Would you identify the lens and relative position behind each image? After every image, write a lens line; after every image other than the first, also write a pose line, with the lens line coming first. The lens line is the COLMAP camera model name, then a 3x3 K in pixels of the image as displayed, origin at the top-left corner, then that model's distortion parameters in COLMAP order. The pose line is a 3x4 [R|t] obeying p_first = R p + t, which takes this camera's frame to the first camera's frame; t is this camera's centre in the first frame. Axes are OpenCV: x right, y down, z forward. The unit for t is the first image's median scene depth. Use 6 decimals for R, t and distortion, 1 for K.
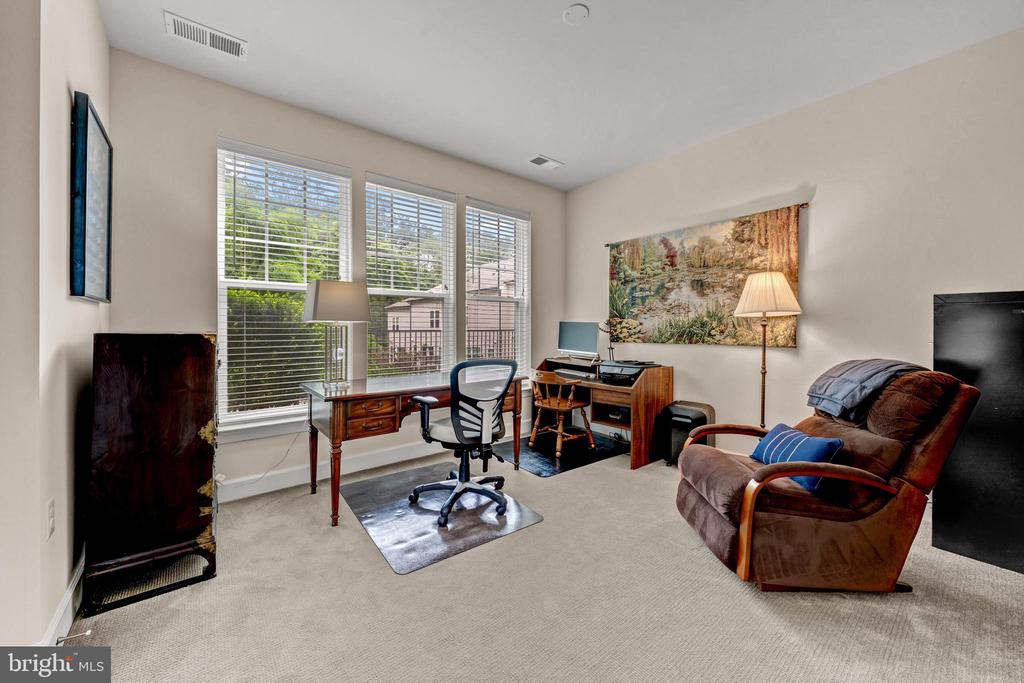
lens RADIAL K [[381.0, 0, 512.1], [0, 381.0, 327.7], [0, 0, 1]] dist [-0.001614, -0.000264]
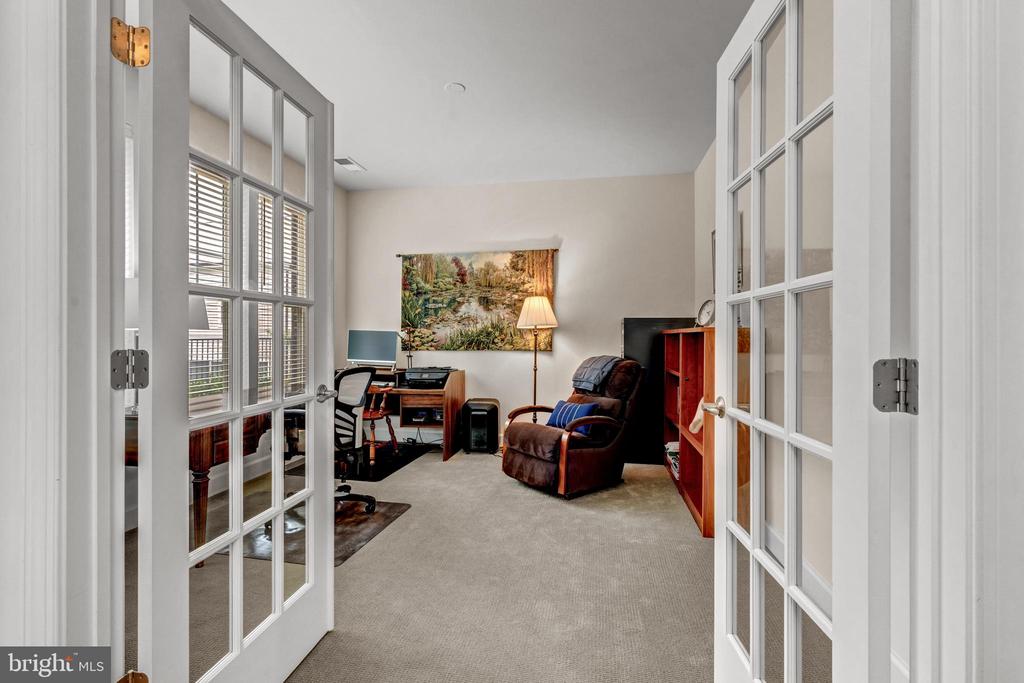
lens RADIAL K [[488.3, 0, 495.1], [0, 488.3, 335.4], [0, 0, 1]] dist [-0.001449, -0.000423]
pose [[0.761748, 0.001318, 0.647872, -0.481542], [-0.000439, 0.999999, -0.001517, -0.001847], [-0.647873, 0.000871, 0.761748, -0.196474]]
